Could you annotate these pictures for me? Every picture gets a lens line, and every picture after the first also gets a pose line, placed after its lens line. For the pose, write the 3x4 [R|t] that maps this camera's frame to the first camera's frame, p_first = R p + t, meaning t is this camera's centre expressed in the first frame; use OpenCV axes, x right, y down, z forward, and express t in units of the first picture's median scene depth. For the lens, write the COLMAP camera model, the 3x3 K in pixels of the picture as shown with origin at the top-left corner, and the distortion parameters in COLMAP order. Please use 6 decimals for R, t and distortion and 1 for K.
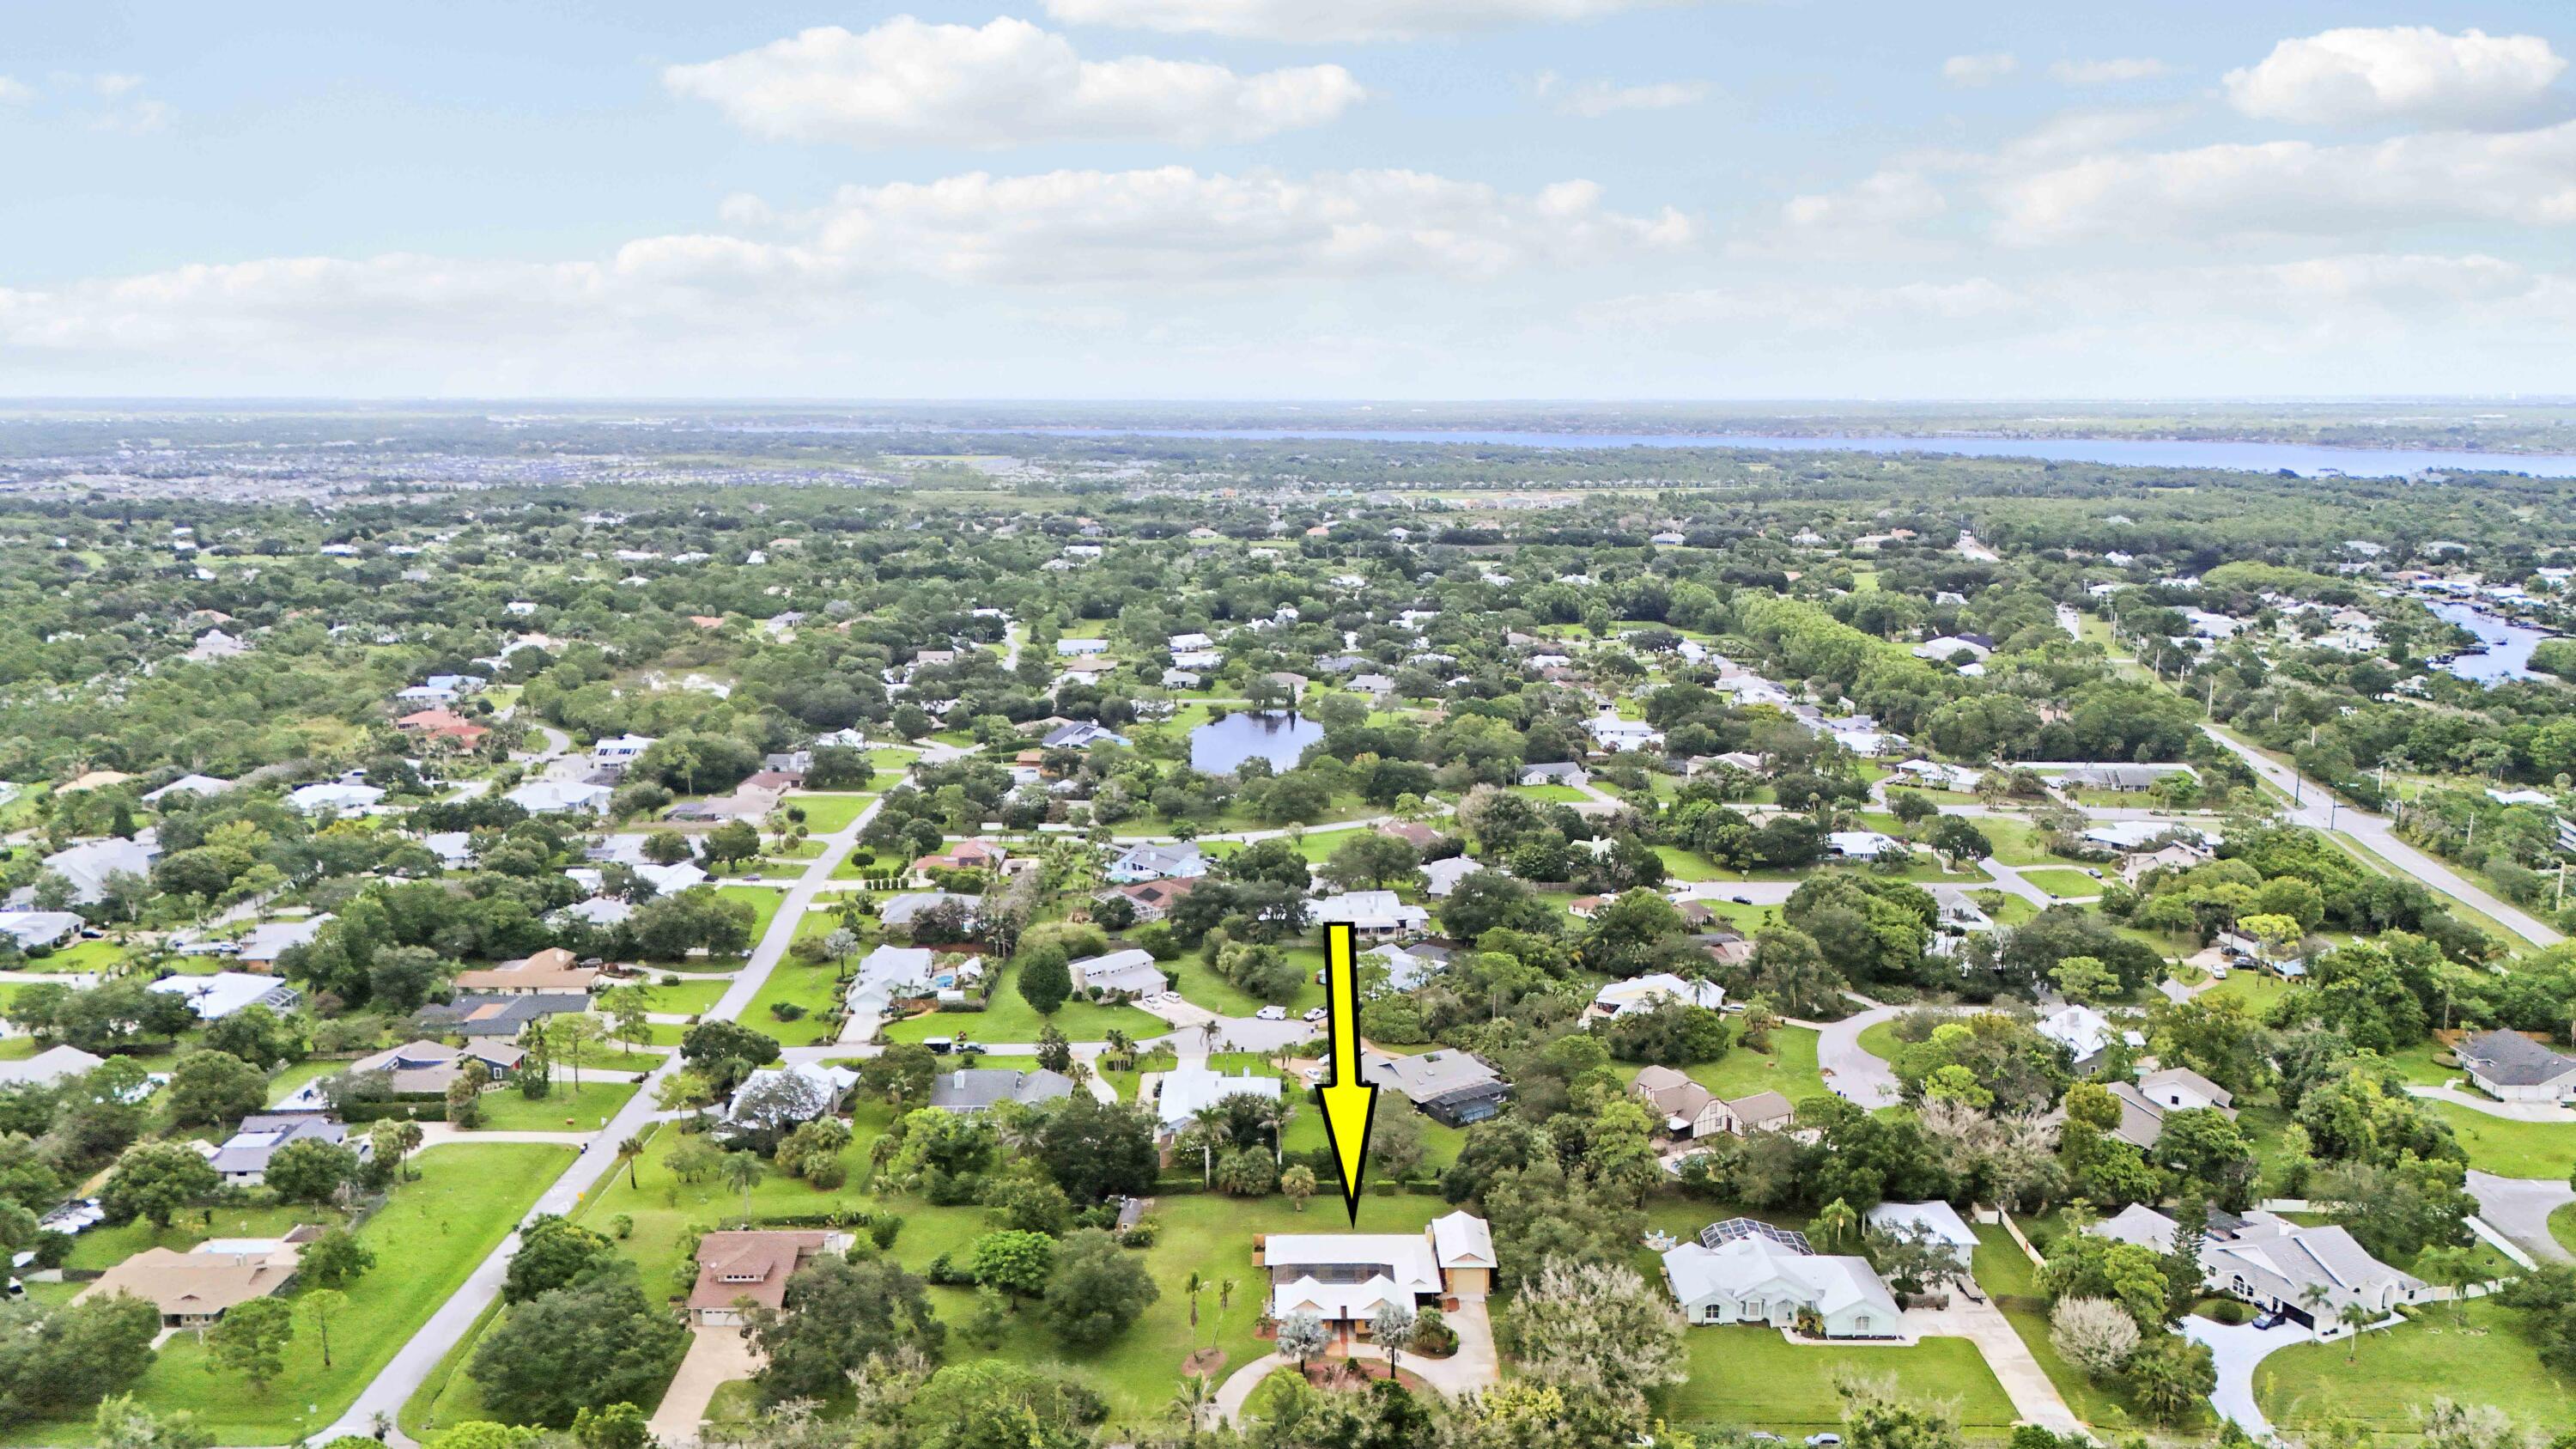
lens RADIAL K [[1827.6, 0, 1288.0], [0, 1827.6, 724.5], [0, 0, 1]] dist [0.162942, -0.344904]
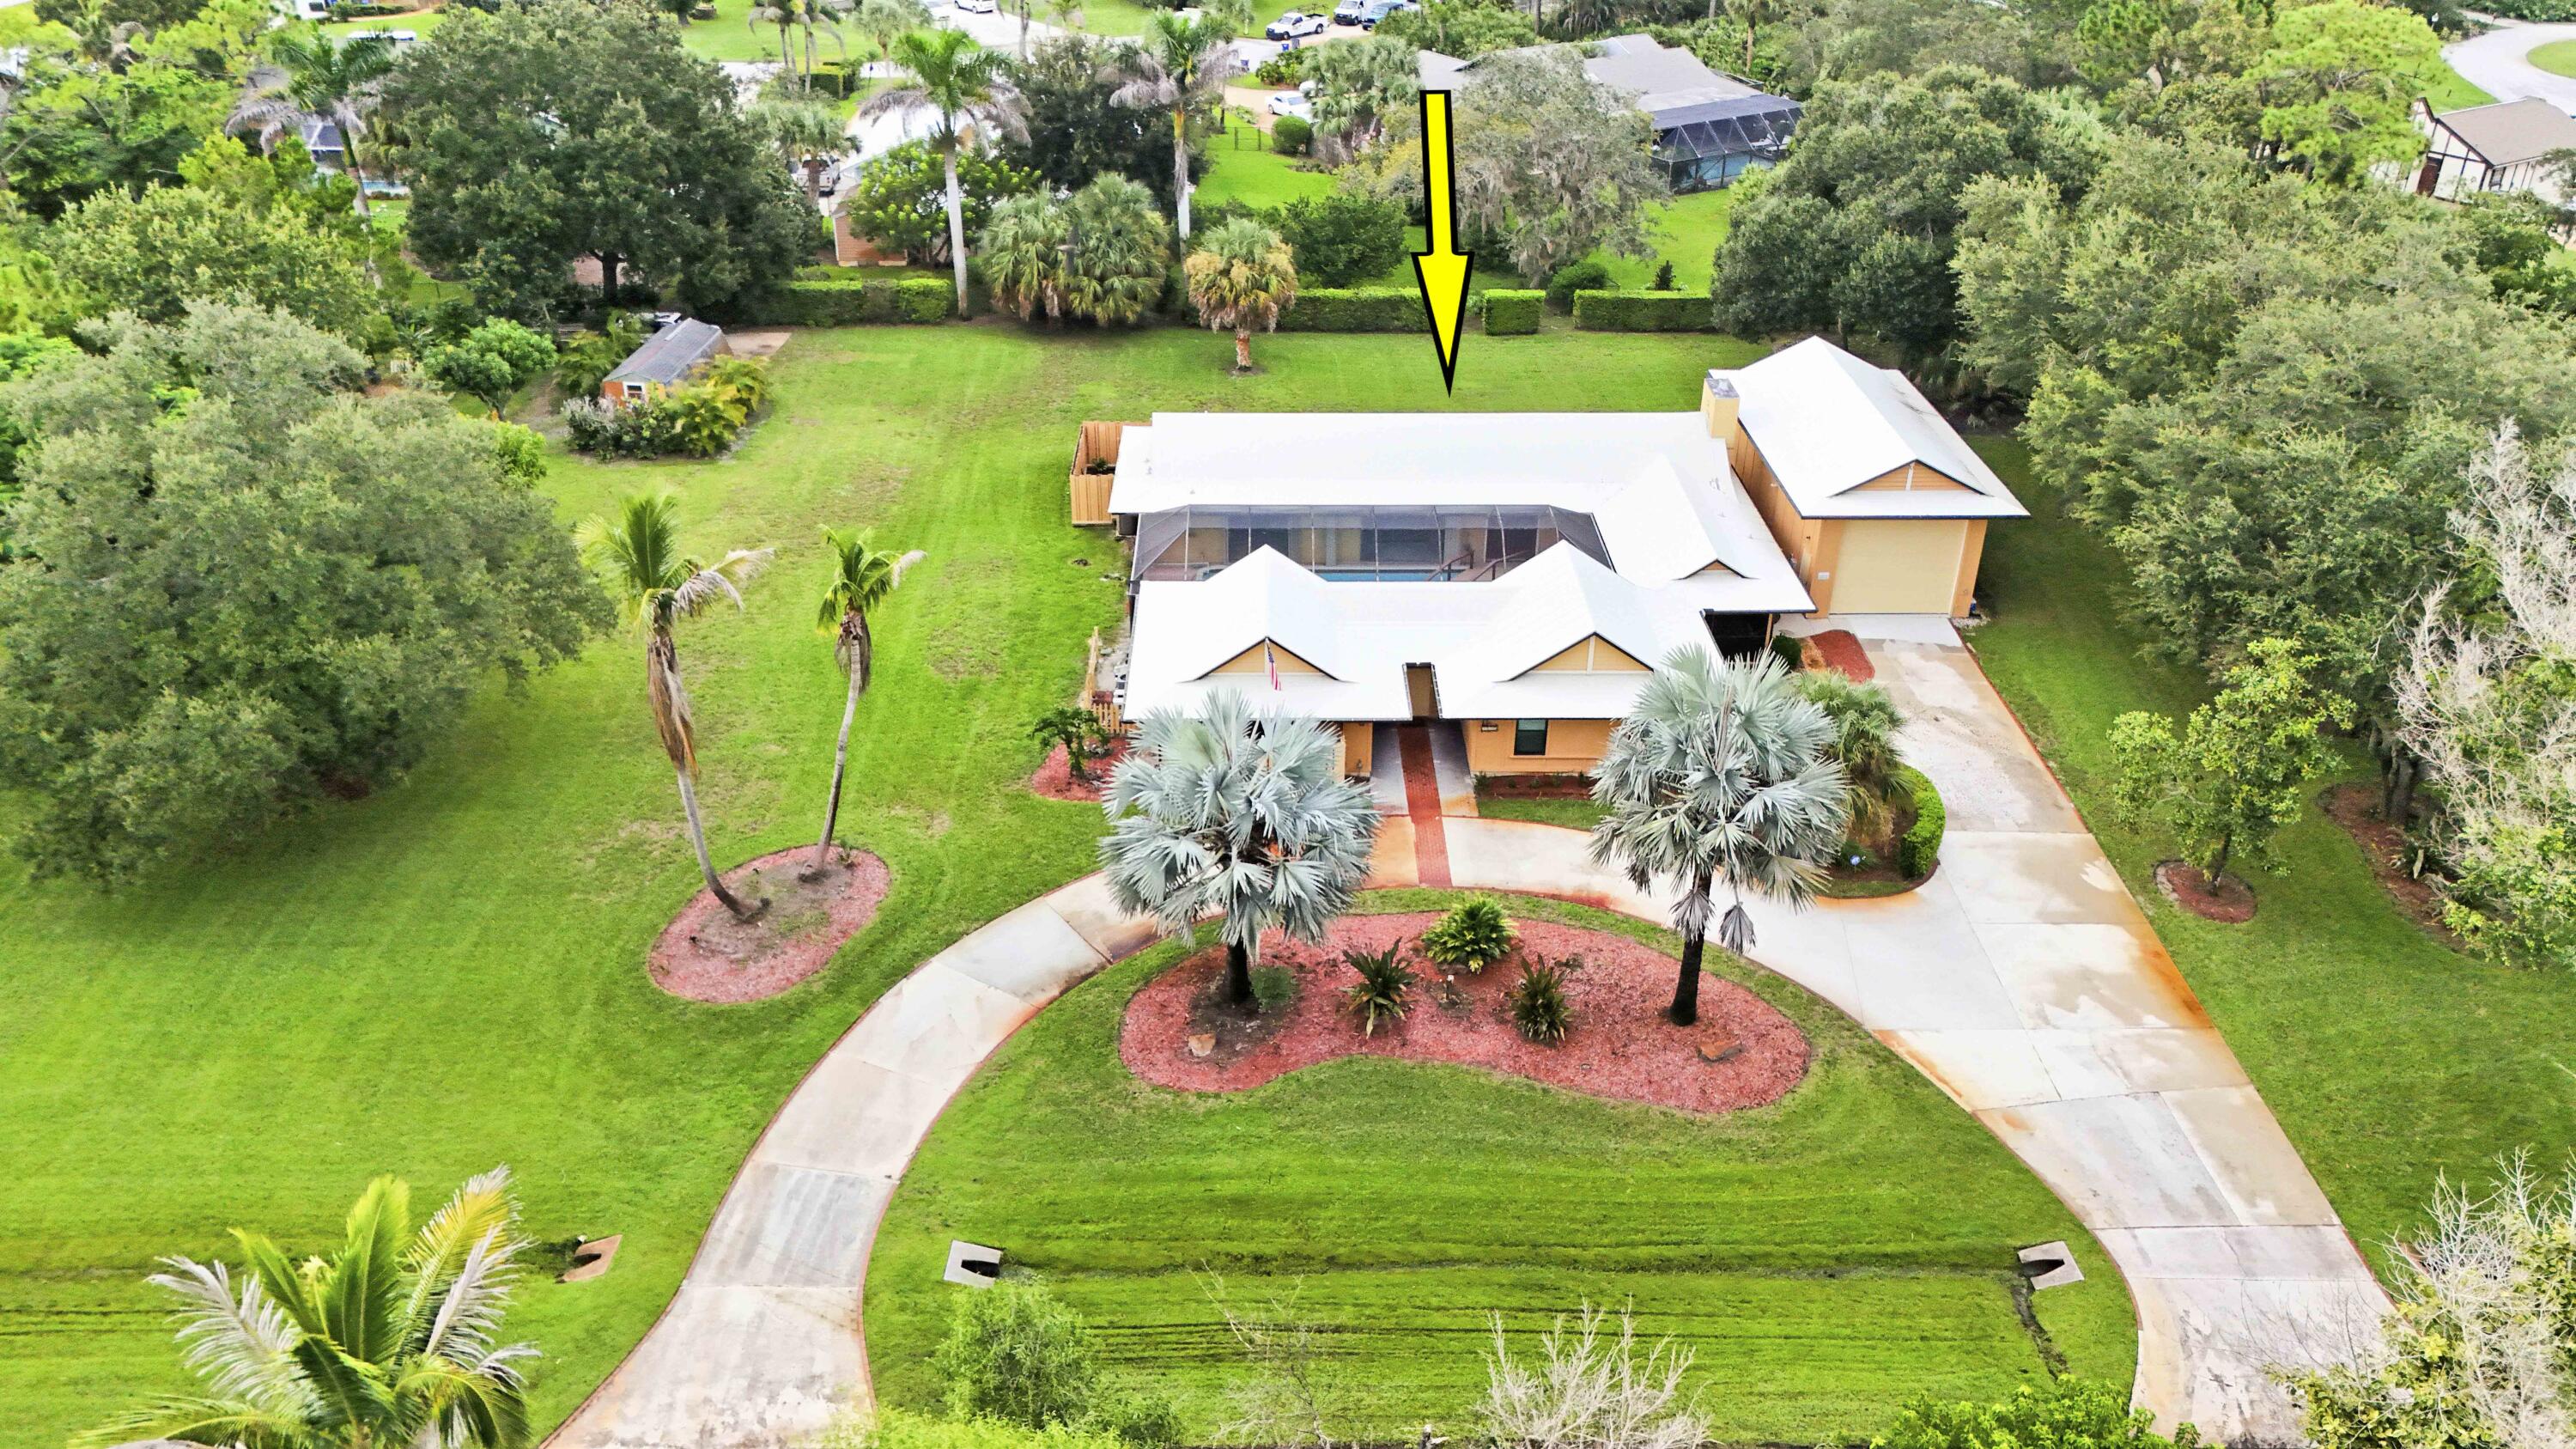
lens RADIAL K [[1903.9, 0, 1288.0], [0, 1903.9, 724.5], [0, 0, 1]] dist [0.074979, -0.063542]
pose [[0.999809, 0.004240, 0.019096, 0.008190], [-0.010537, 0.939229, 0.343128, 0.223476], [-0.016481, -0.343264, 0.939094, 0.722313]]
